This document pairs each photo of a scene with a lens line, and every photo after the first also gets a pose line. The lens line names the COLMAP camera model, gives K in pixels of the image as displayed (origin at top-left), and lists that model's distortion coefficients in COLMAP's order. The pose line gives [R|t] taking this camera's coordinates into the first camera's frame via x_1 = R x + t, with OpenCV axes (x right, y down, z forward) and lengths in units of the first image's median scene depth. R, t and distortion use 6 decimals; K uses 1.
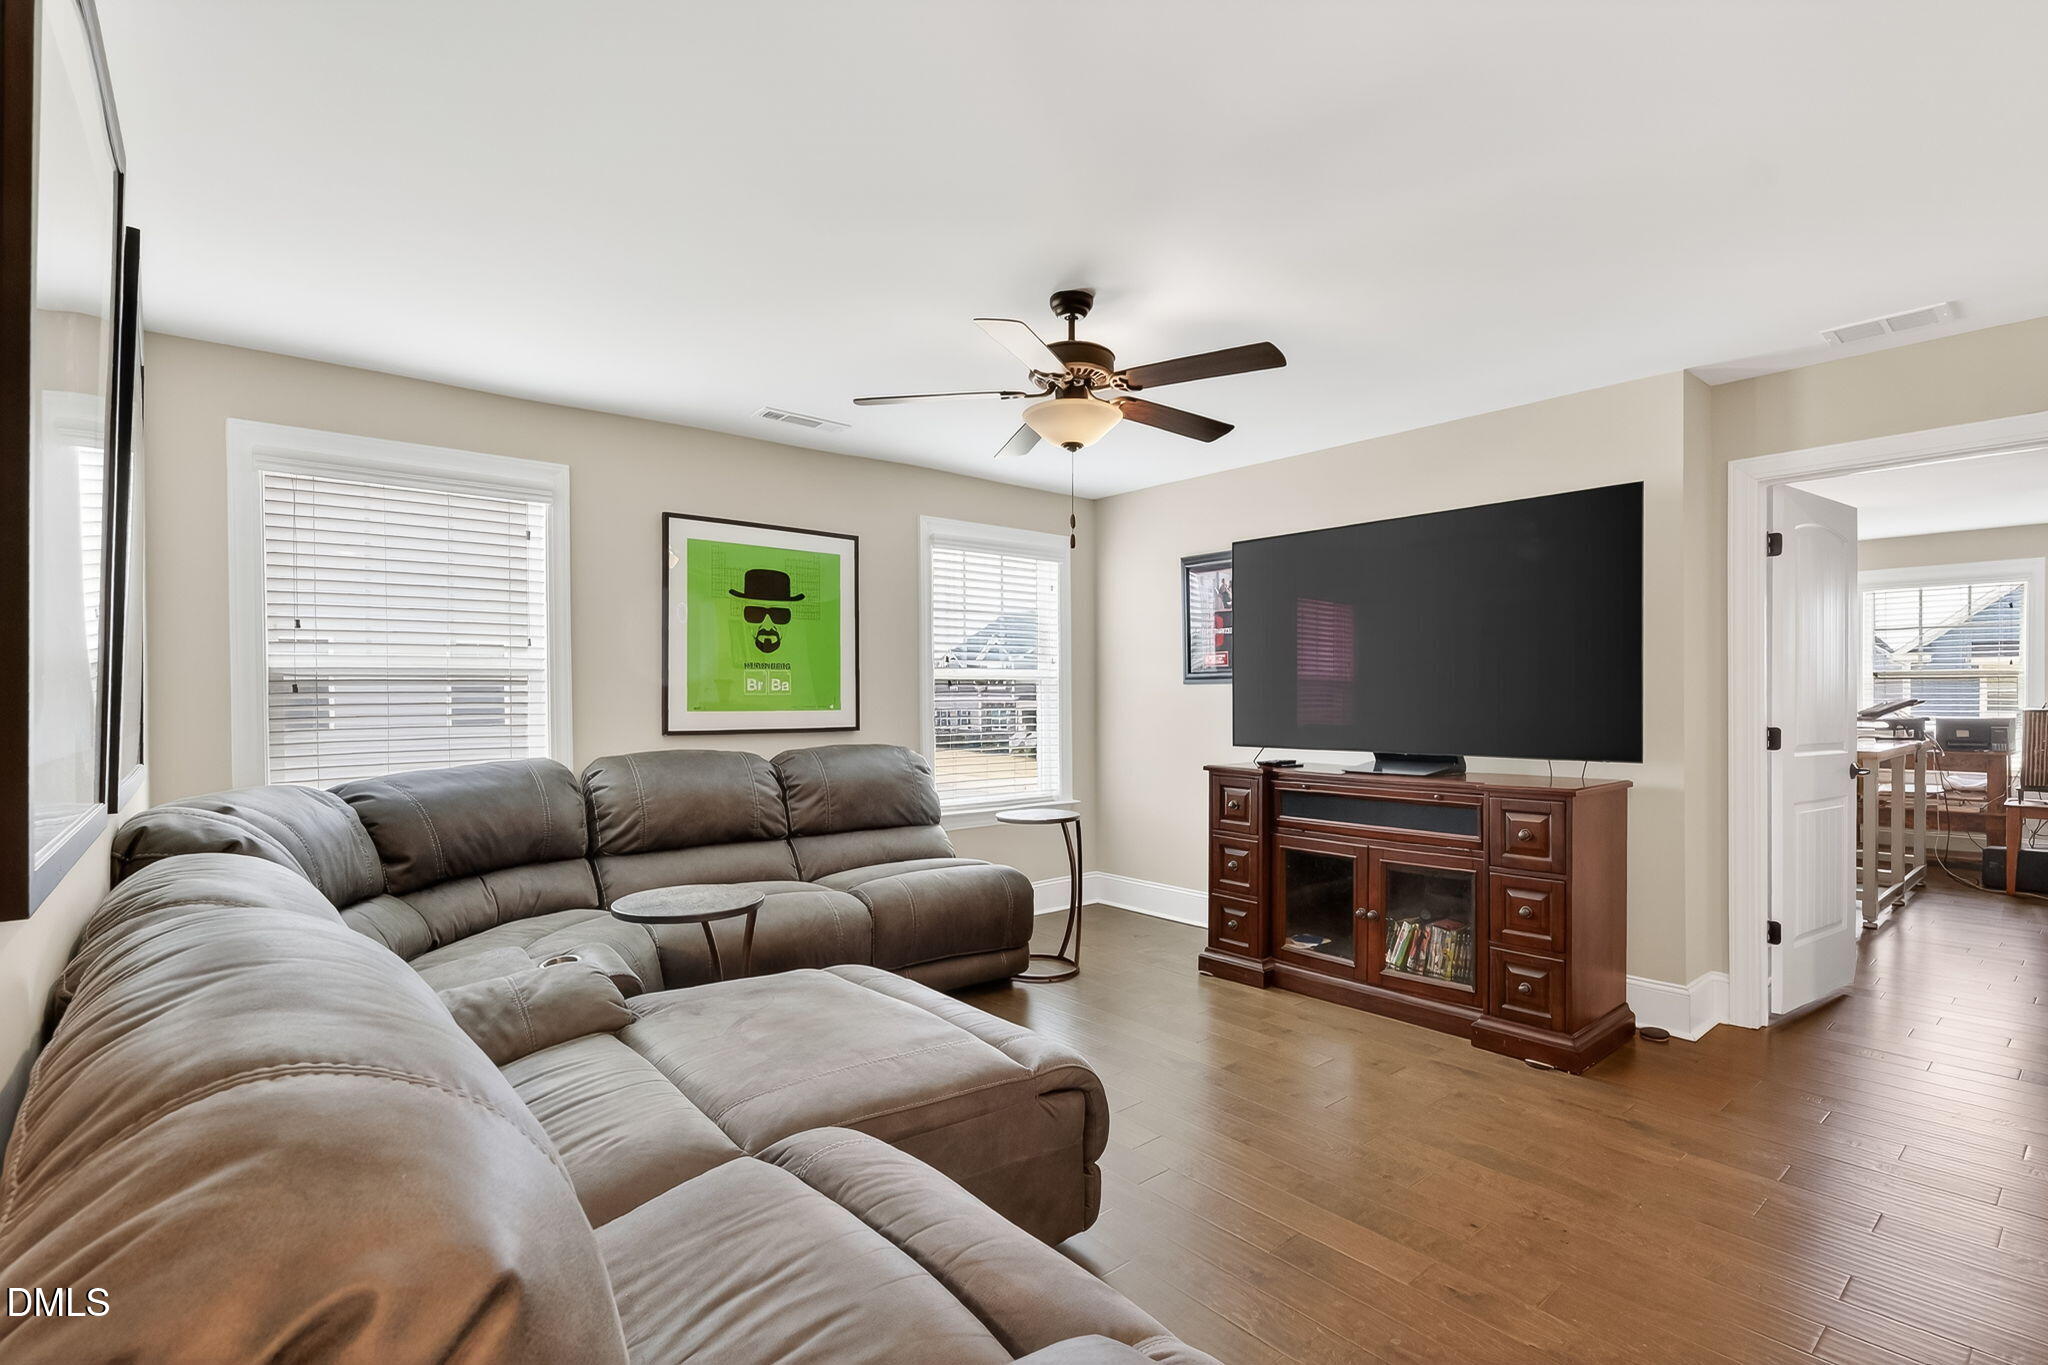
lens RADIAL K [[970.1, 0, 1018.3], [0, 970.1, 704.0], [0, 0, 1]] dist [0.000827, 0.000060]
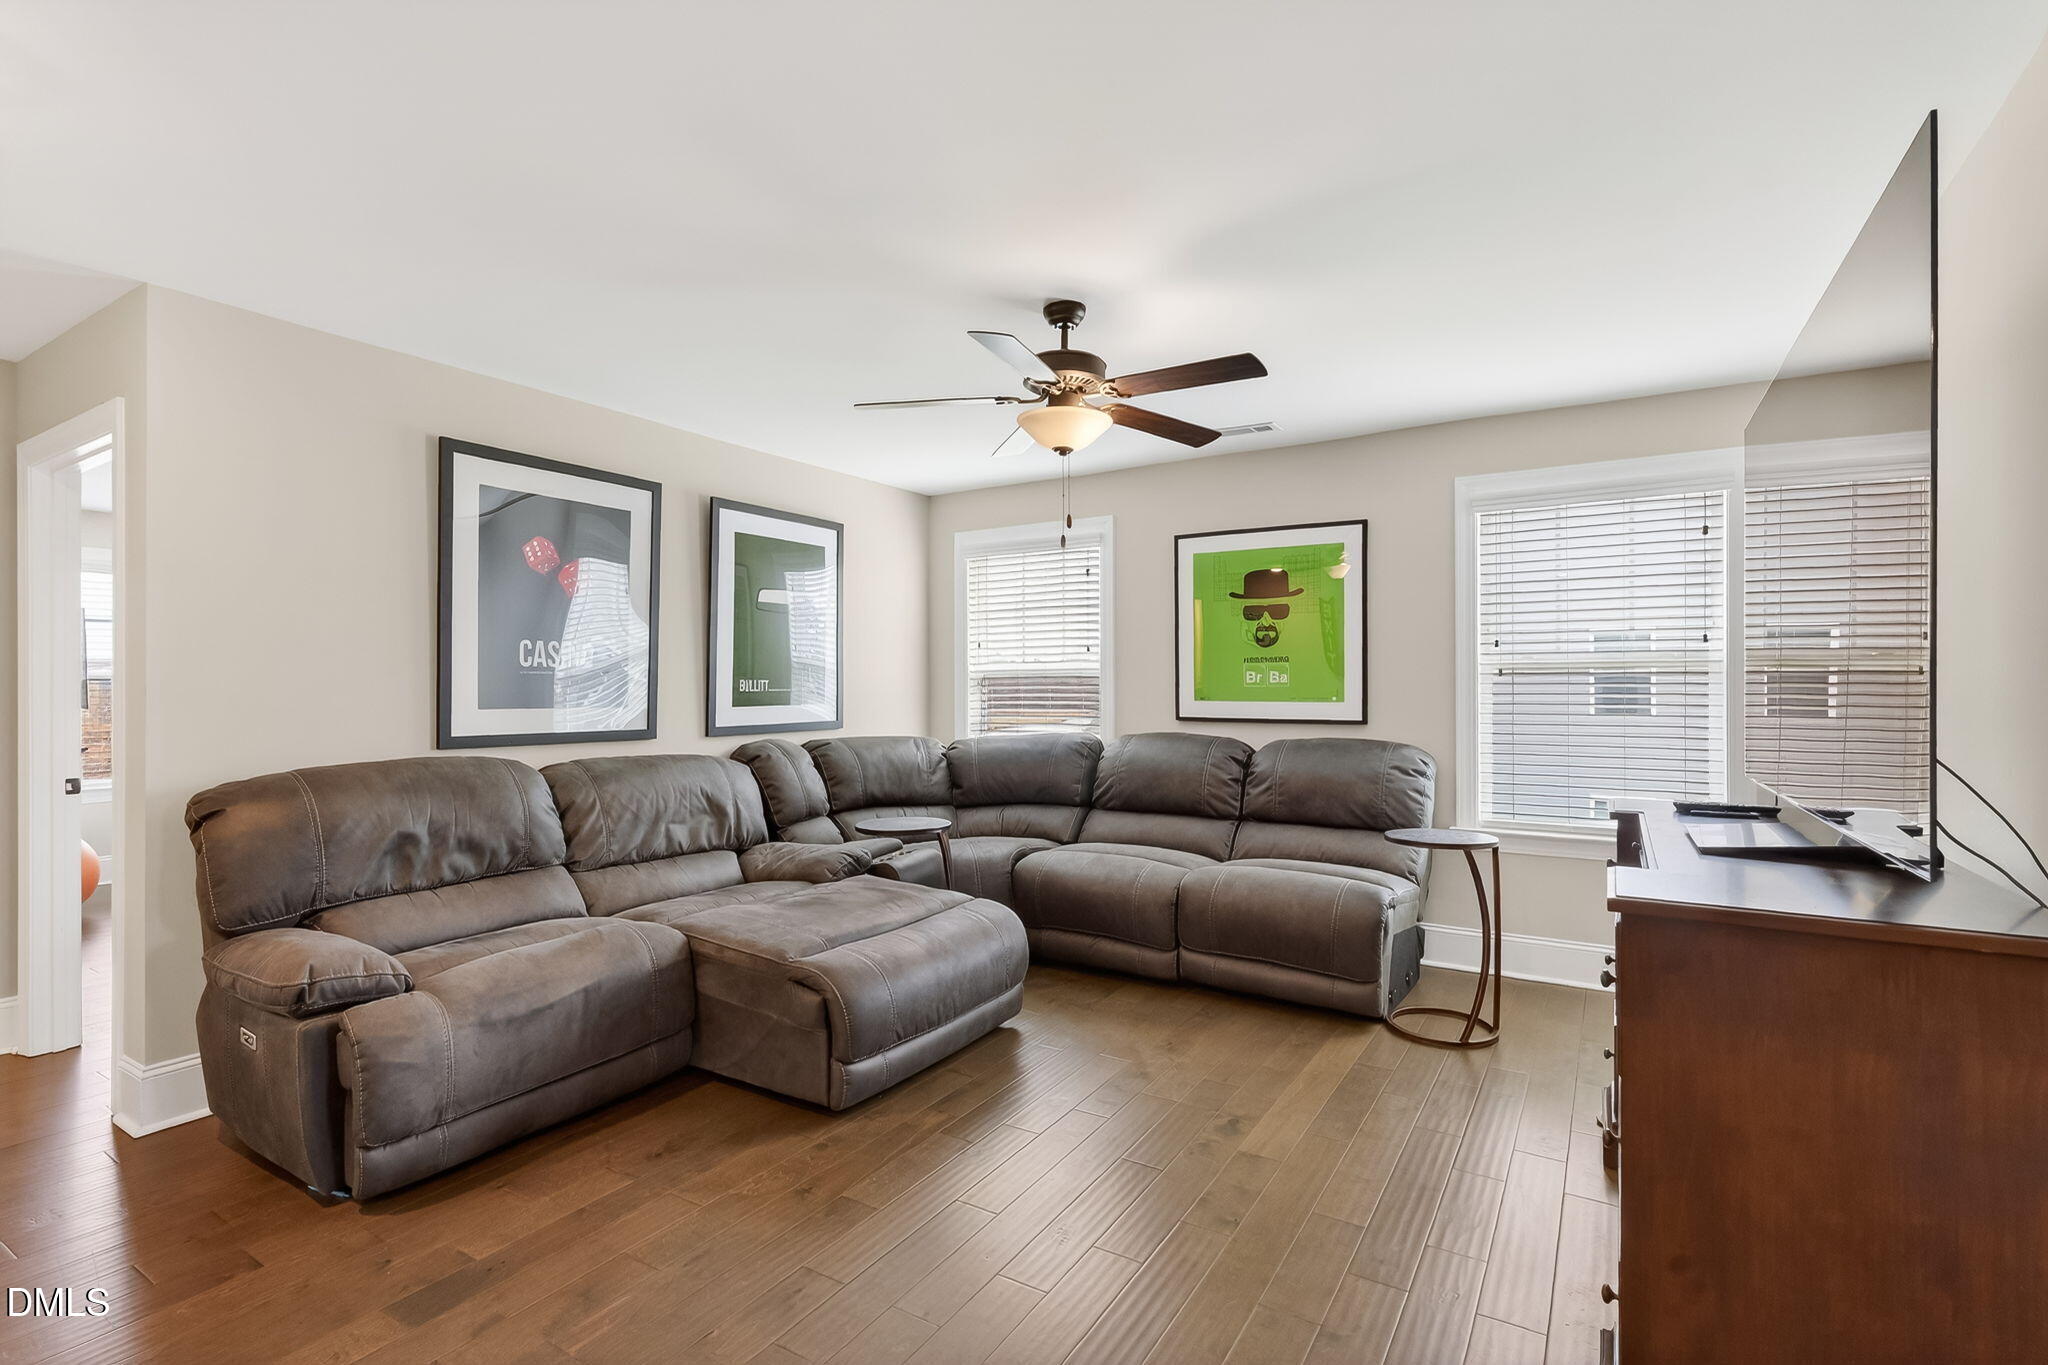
lens RADIAL K [[953.5, 0, 1024.0], [0, 953.5, 682.5], [0, 0, 1]] dist [-0.000298, -0.000045]
pose [[0.319700, -0.003400, -0.947513, 0.659479], [-0.008124, 0.999947, -0.006330, -0.005249], [0.947484, 0.009722, 0.319656, 0.416543]]
